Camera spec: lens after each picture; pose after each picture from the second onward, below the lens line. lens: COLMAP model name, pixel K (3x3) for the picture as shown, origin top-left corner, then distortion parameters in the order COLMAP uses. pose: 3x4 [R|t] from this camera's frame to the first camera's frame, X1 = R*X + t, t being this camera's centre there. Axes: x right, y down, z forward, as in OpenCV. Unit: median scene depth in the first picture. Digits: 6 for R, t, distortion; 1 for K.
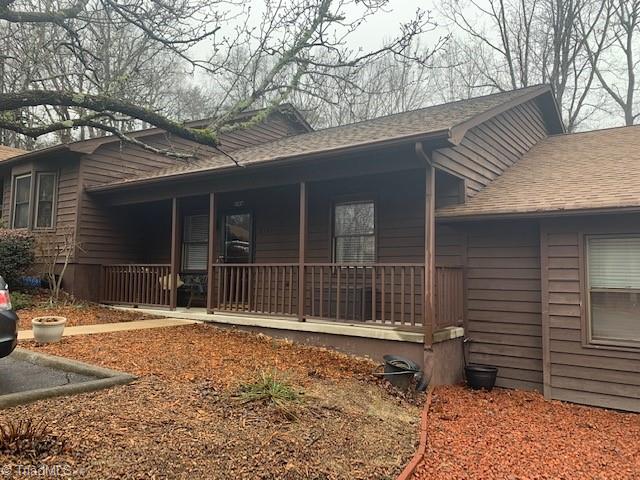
lens RADIAL K [[496.7, 0, 324.3], [0, 496.7, 236.9], [0, 0, 1]] dist [0.099517, -0.111446]
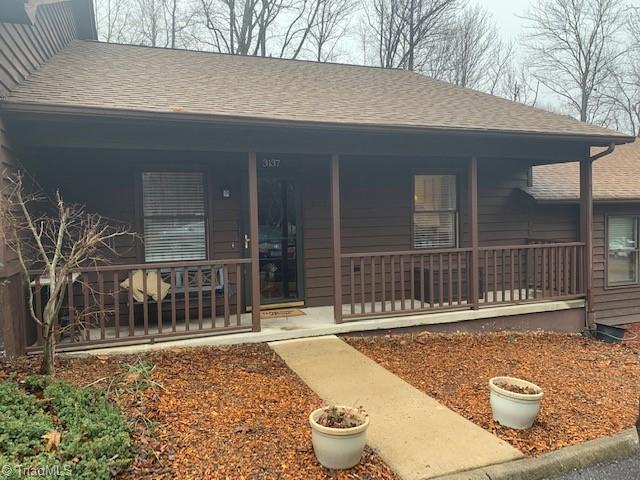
lens RADIAL K [[496.7, 0, 324.3], [0, 496.7, 236.9], [0, 0, 1]] dist [0.099517, -0.111446]
pose [[0.550652, -0.053410, 0.833024, -0.826034], [-0.030190, 0.996024, 0.083817, -0.023752], [-0.834189, -0.071304, 0.546850, 0.646599]]
